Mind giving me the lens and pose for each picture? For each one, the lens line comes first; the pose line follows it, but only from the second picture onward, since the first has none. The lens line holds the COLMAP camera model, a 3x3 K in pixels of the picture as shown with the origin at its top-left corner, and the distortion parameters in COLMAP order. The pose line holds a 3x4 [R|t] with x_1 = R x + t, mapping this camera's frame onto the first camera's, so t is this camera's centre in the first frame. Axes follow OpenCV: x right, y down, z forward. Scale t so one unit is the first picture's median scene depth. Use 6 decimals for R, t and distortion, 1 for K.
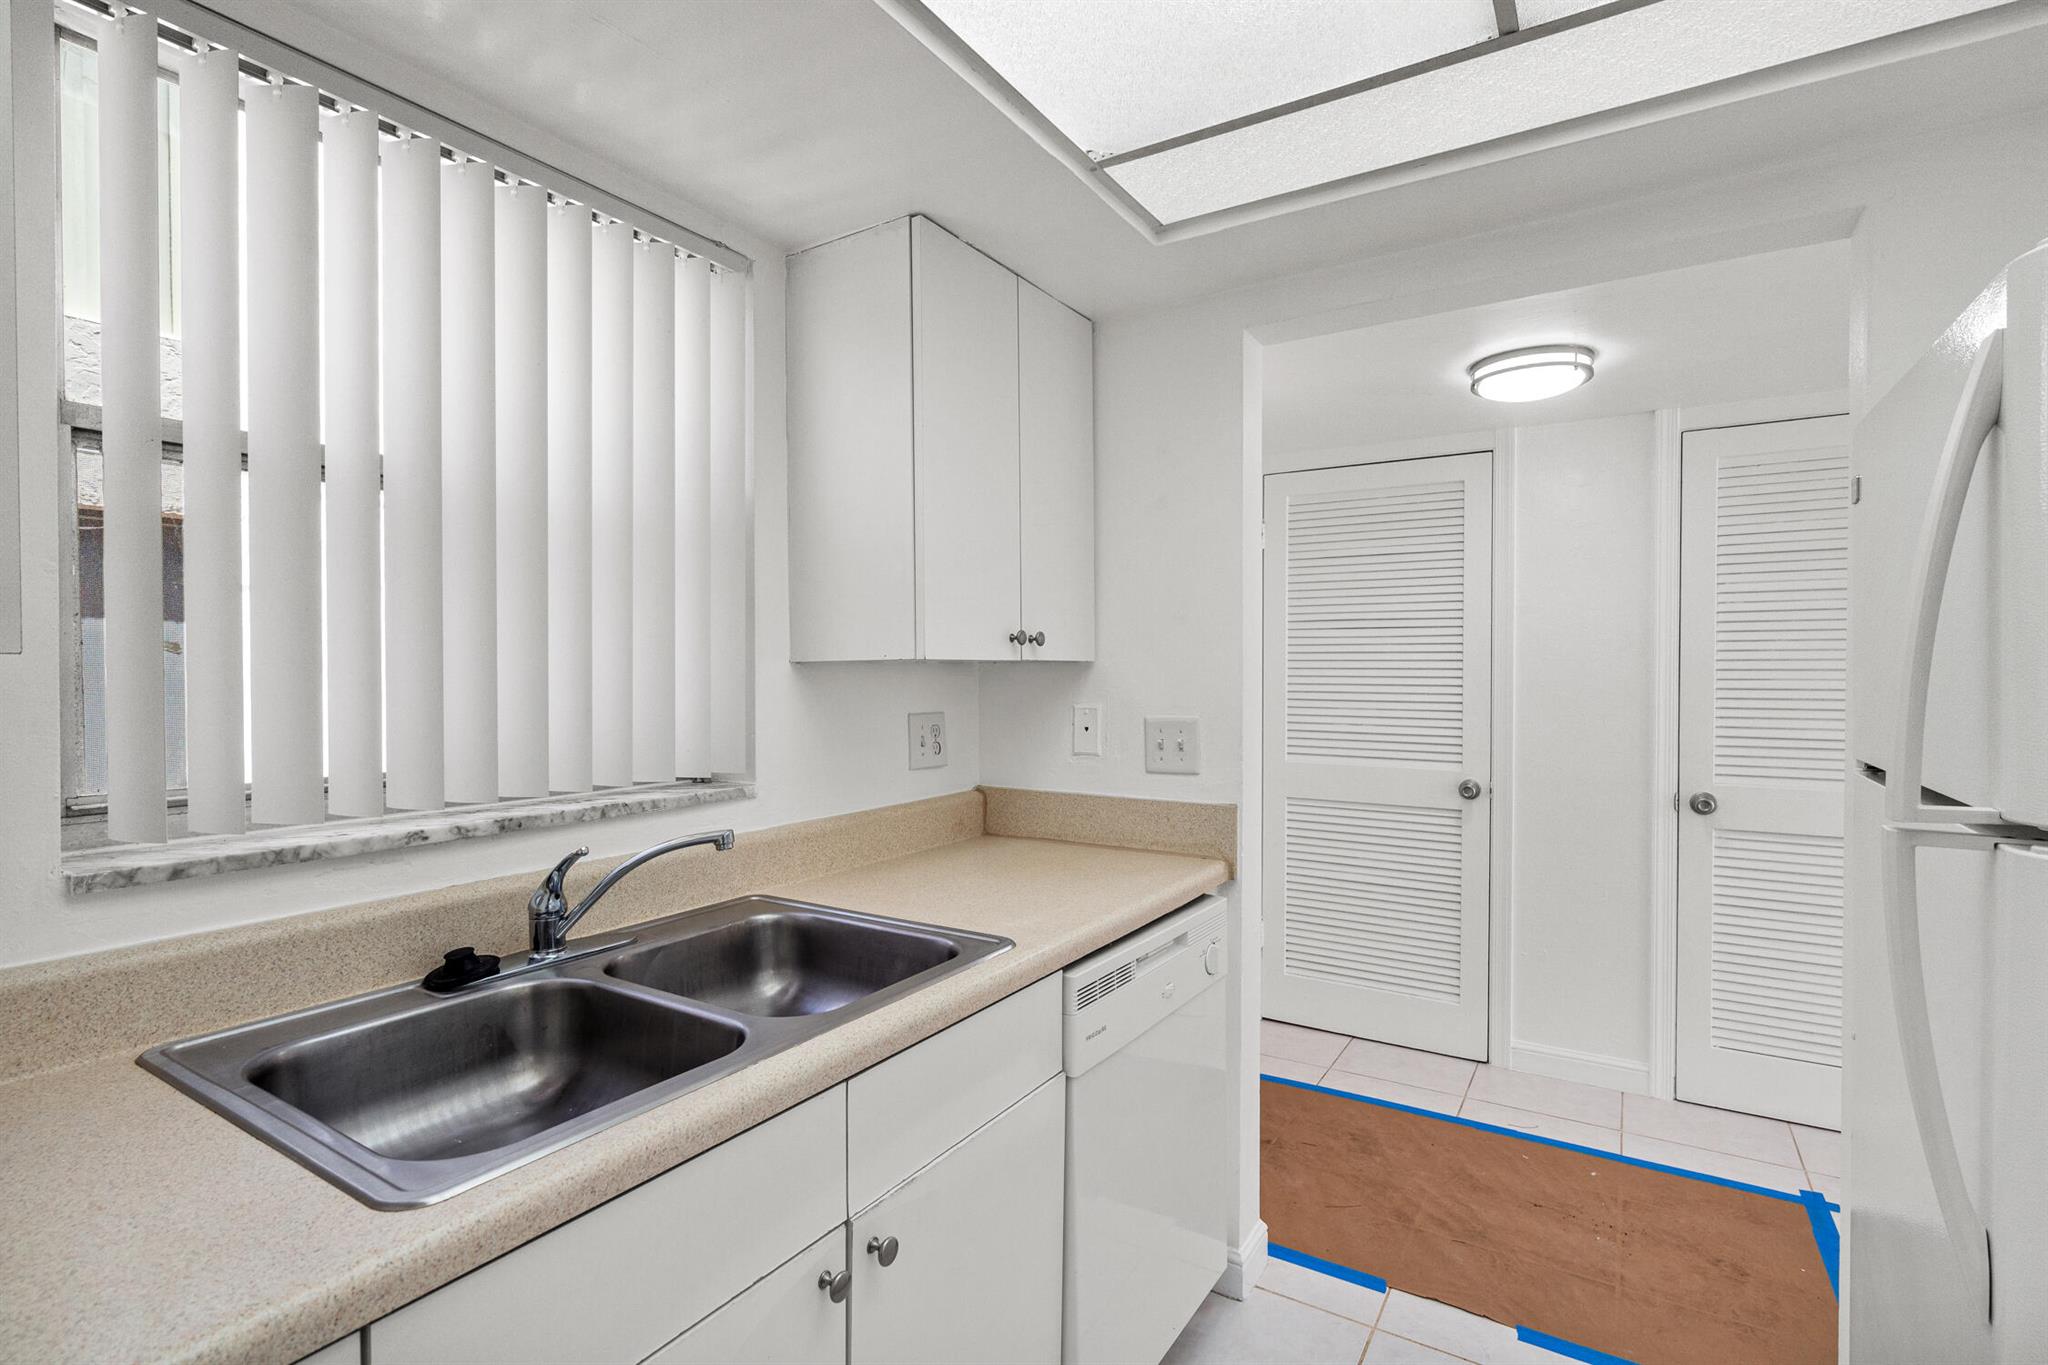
lens RADIAL K [[930.5, 0, 1022.6], [0, 930.5, 675.3], [0, 0, 1]] dist [-0.002862, -0.000011]
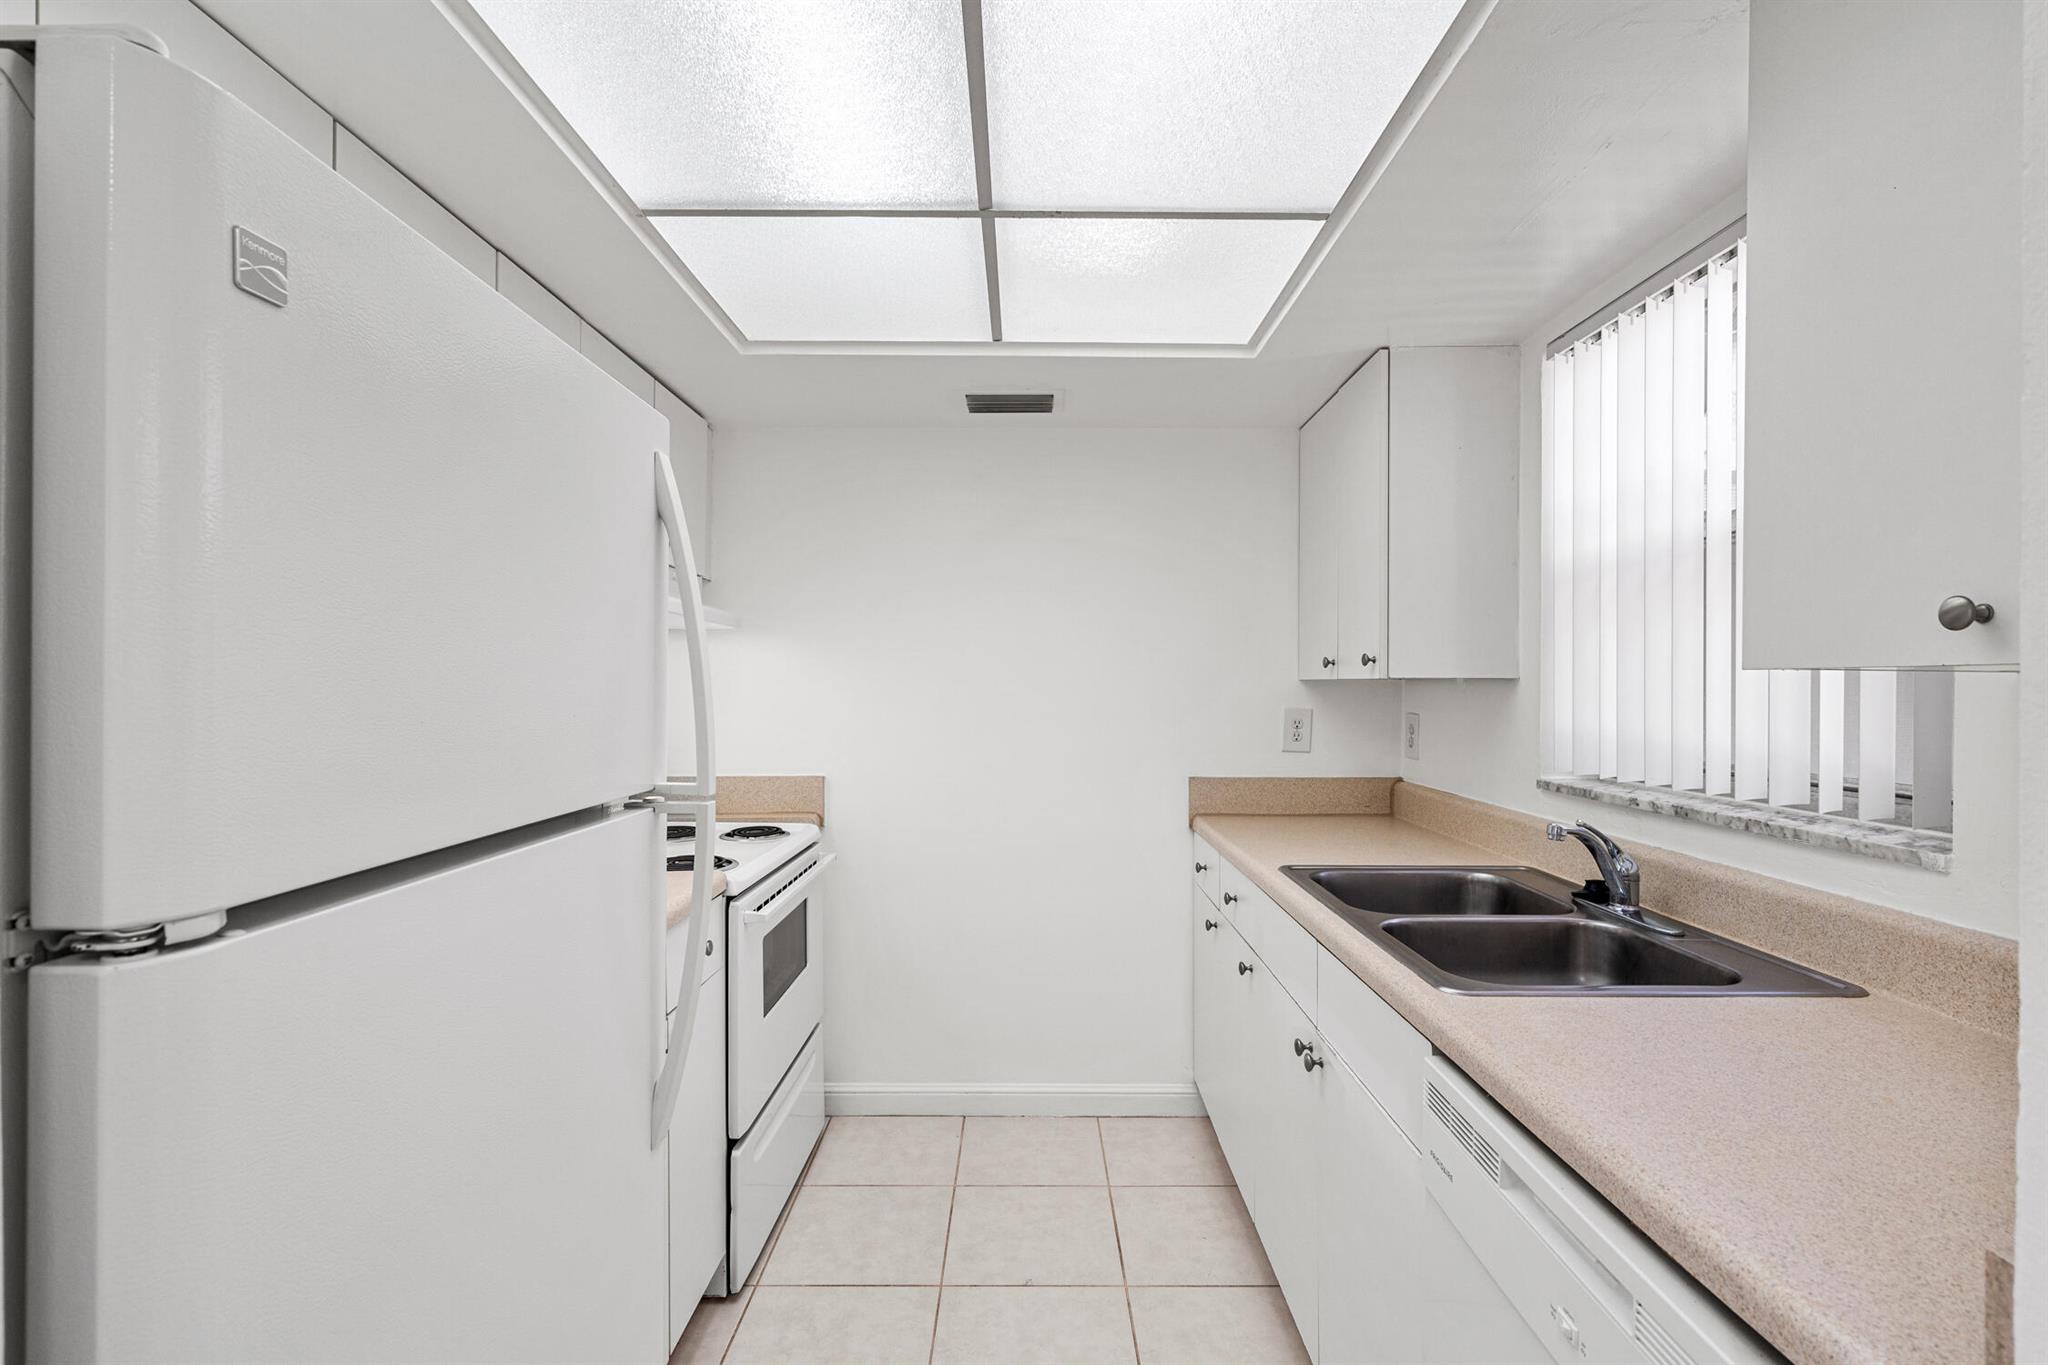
lens RADIAL K [[933.3, 0, 1024.0], [0, 933.3, 682.5], [0, 0, 1]] dist [-0.000127, 0.000177]
pose [[-0.839388, 0.005289, -0.543506, 0.847338], [0.002213, 0.999978, 0.006313, -0.018455], [0.543528, 0.004096, -0.839381, 1.576919]]
